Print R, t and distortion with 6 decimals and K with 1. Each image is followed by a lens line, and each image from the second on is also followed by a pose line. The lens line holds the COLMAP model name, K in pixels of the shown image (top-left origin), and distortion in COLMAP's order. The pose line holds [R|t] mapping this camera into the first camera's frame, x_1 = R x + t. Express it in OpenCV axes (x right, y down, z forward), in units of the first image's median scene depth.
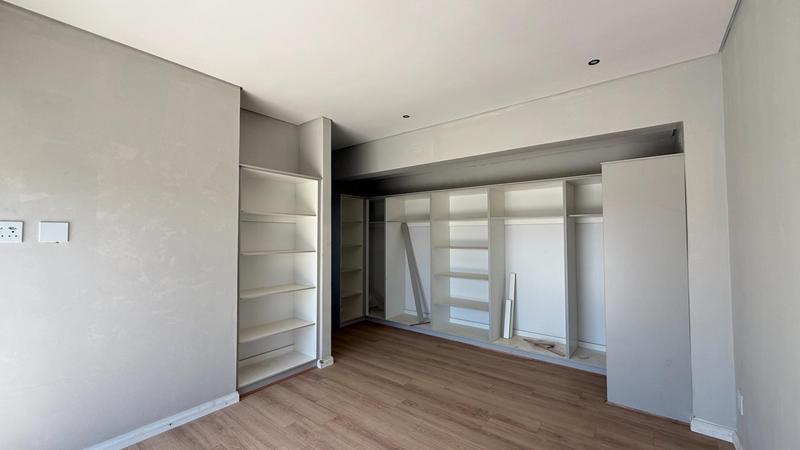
lens RADIAL K [[318.4, 0, 398.6], [0, 318.4, 227.1], [0, 0, 1]] dist [0.002618, 0.000553]
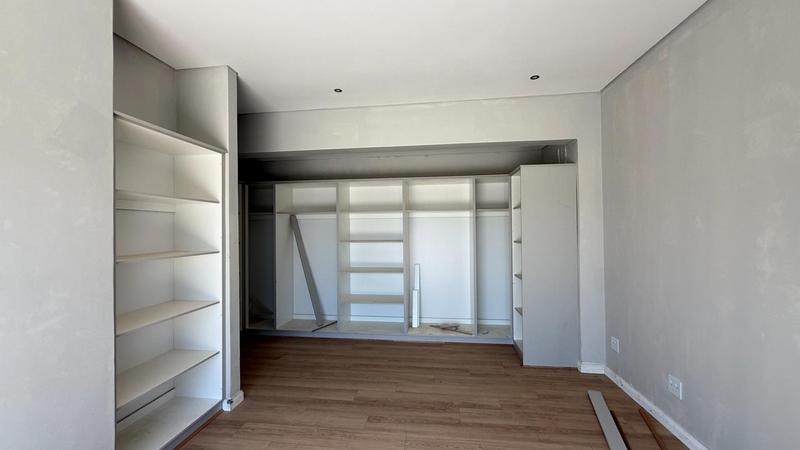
lens RADIAL K [[318.4, 0, 398.4], [0, 318.4, 226.5], [0, 0, 1]] dist [0.002618, 0.000553]
pose [[0.857617, -0.006229, 0.514252, -0.283170], [-0.003919, 0.999818, 0.018645, 0.003254], [-0.514274, -0.018006, 0.857437, 0.174864]]
